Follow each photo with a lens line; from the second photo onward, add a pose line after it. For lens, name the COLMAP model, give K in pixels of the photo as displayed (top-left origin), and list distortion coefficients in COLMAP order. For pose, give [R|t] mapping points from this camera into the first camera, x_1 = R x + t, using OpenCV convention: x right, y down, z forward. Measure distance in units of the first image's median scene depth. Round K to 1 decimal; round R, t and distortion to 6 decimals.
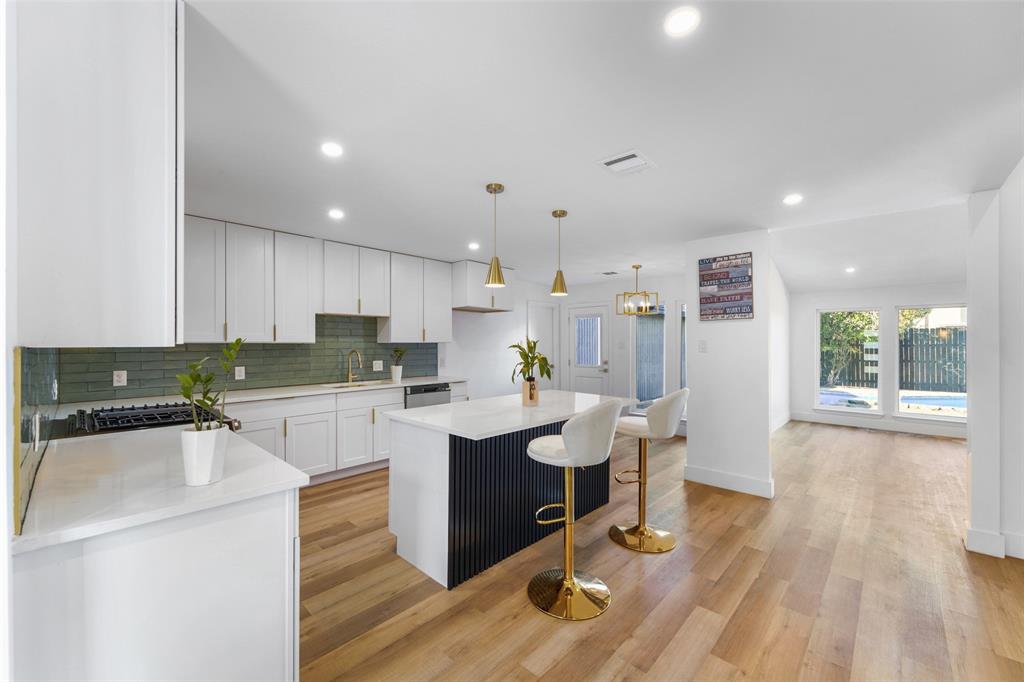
lens RADIAL K [[407.3, 0, 501.7], [0, 407.3, 343.4], [0, 0, 1]] dist [0.003100, -0.001059]
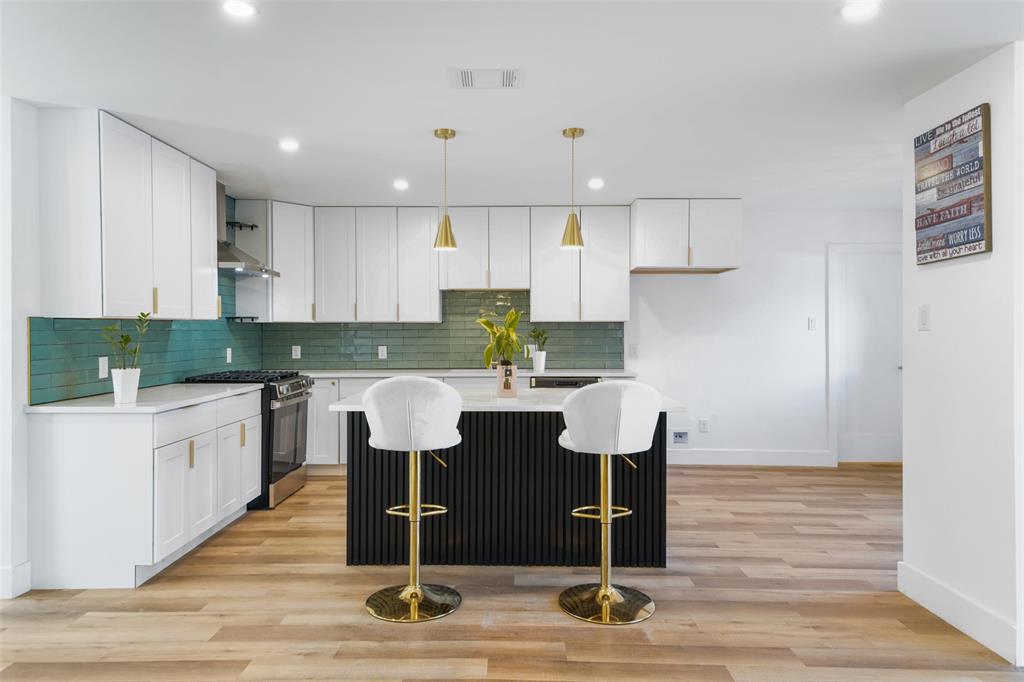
lens RADIAL K [[658.0, 0, 498.4], [0, 658.0, 336.0], [0, 0, 1]] dist [0.042743, 0.000505]
pose [[0.679342, 0.002920, -0.733816, 0.751704], [0.002362, 0.999978, 0.006166, 0.022687], [0.733818, -0.005923, 0.679320, 0.102222]]
